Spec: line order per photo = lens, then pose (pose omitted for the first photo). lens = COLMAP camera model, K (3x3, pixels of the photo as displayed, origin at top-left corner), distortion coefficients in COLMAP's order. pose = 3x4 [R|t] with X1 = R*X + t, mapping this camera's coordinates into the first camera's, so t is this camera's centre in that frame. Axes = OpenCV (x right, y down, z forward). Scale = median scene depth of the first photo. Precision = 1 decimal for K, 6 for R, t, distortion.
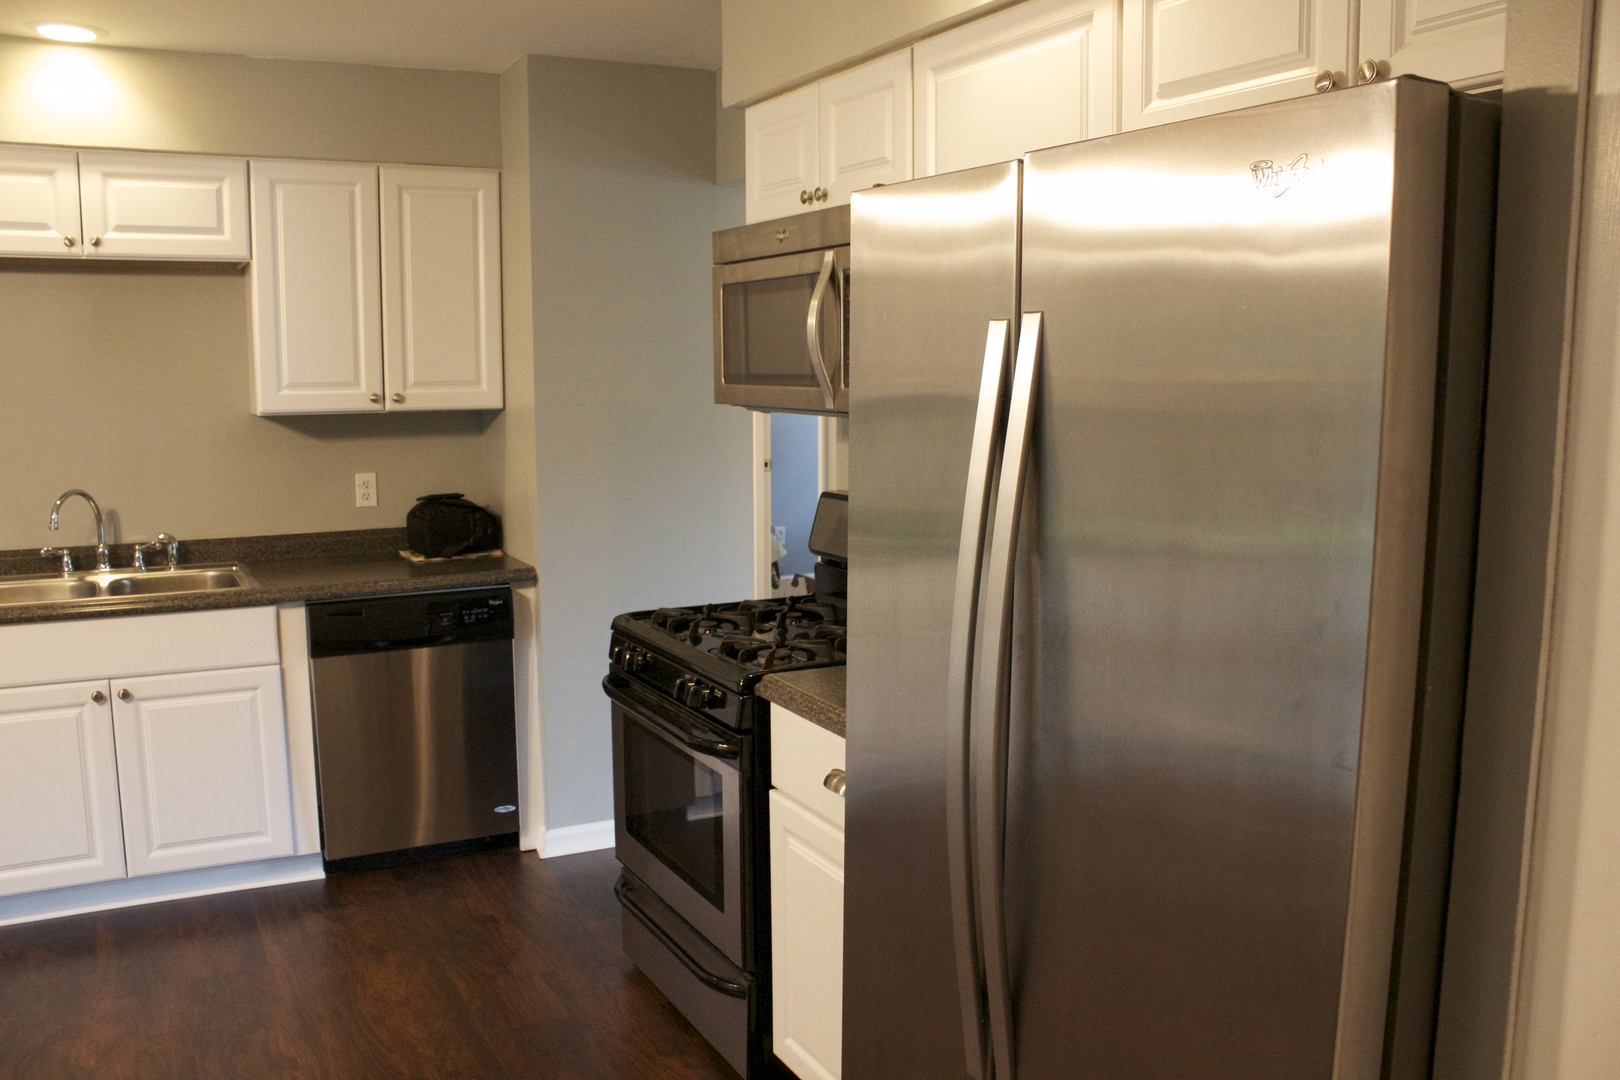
lens RADIAL K [[1328.3, 0, 807.2], [0, 1328.3, 562.7], [0, 0, 1]] dist [-0.155687, 0.115718]
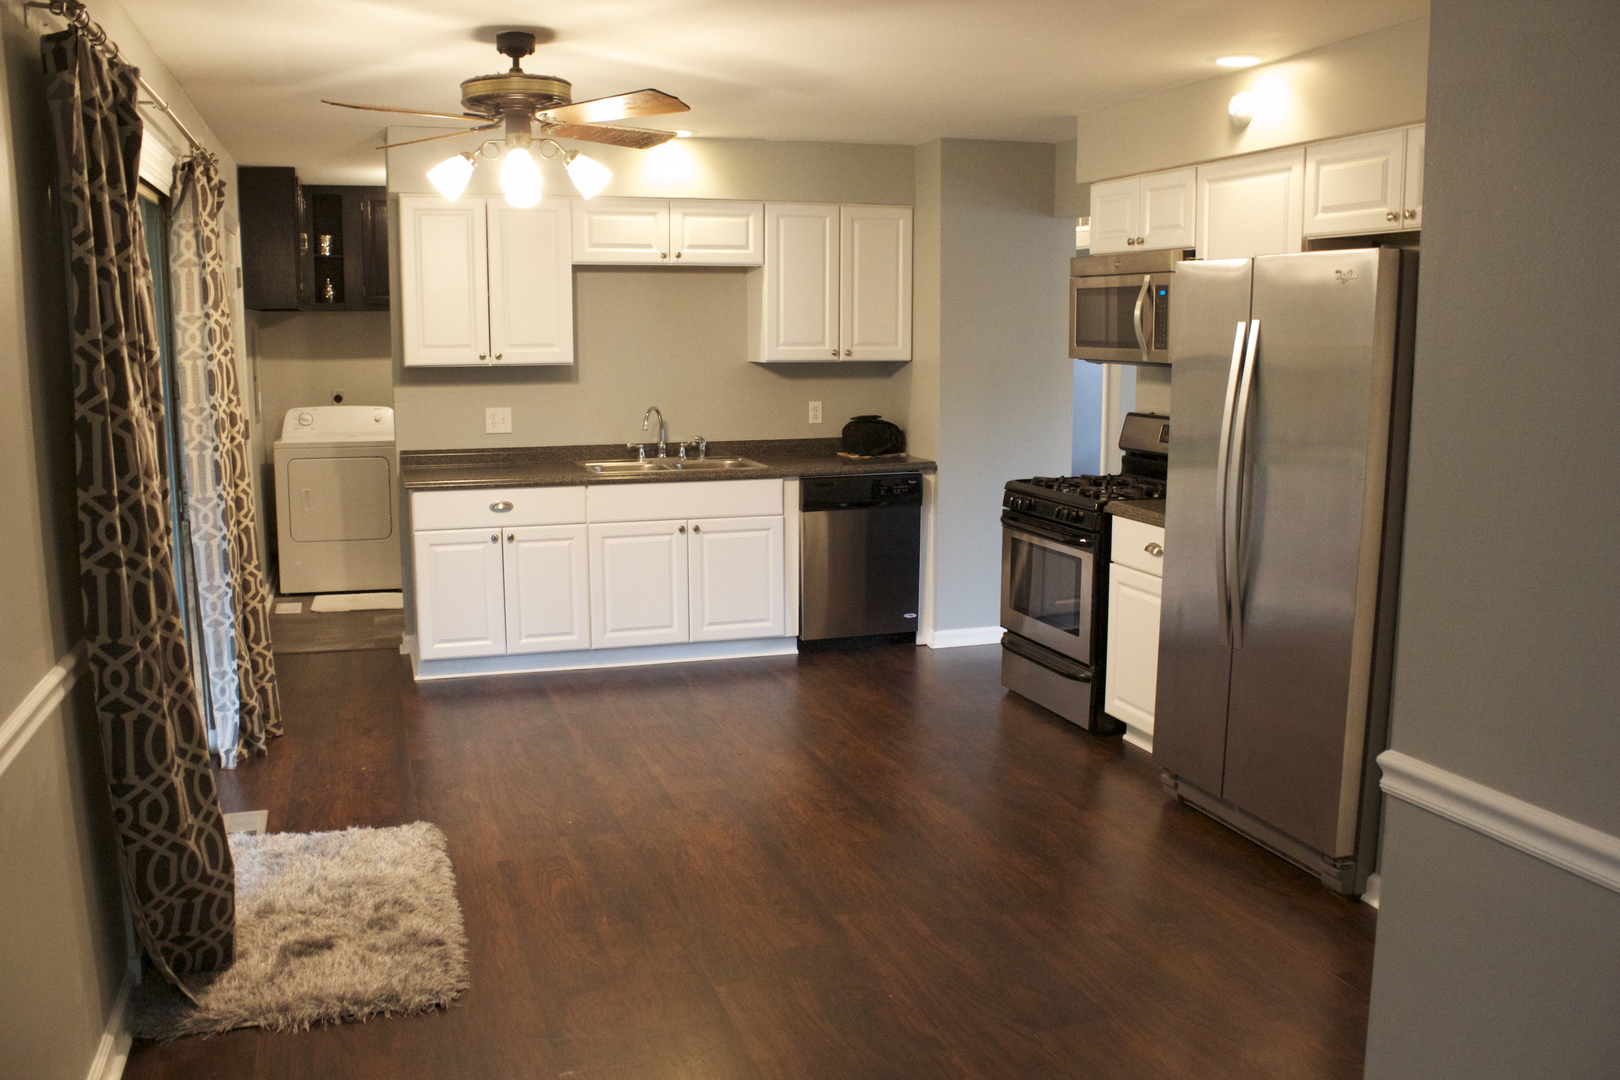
lens RADIAL K [[1328.3, 0, 807.2], [0, 1328.3, 562.7], [0, 0, 1]] dist [-0.155687, 0.115718]
pose [[0.985968, 0.028166, -0.164541, -0.101836], [-0.023586, 0.999280, 0.029719, 0.088704], [0.165259, -0.025421, 0.985922, -0.645702]]
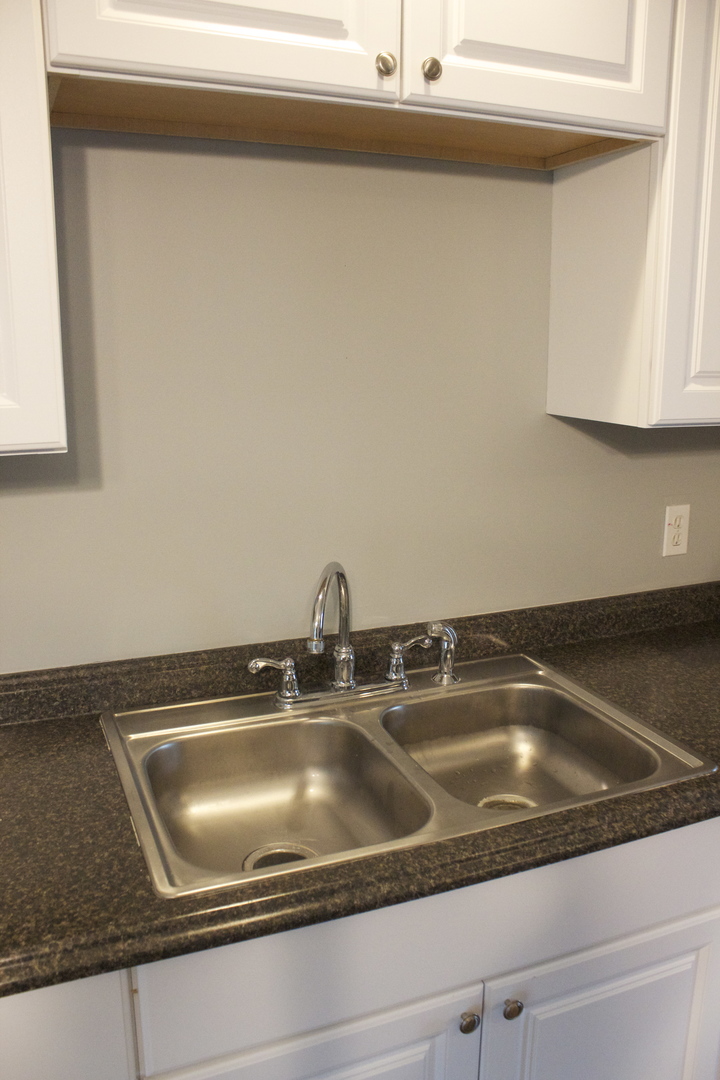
lens RADIAL K [[885.5, 0, 360.0], [0, 885.5, 540.0], [0, 0, 1]] dist [-0.155687, 0.115718]
pose [[0.995084, 0.025312, -0.095741, -0.539841], [-0.017522, 0.996532, 0.081347, -0.099507], [0.097468, -0.079270, 0.992077, 0.651905]]
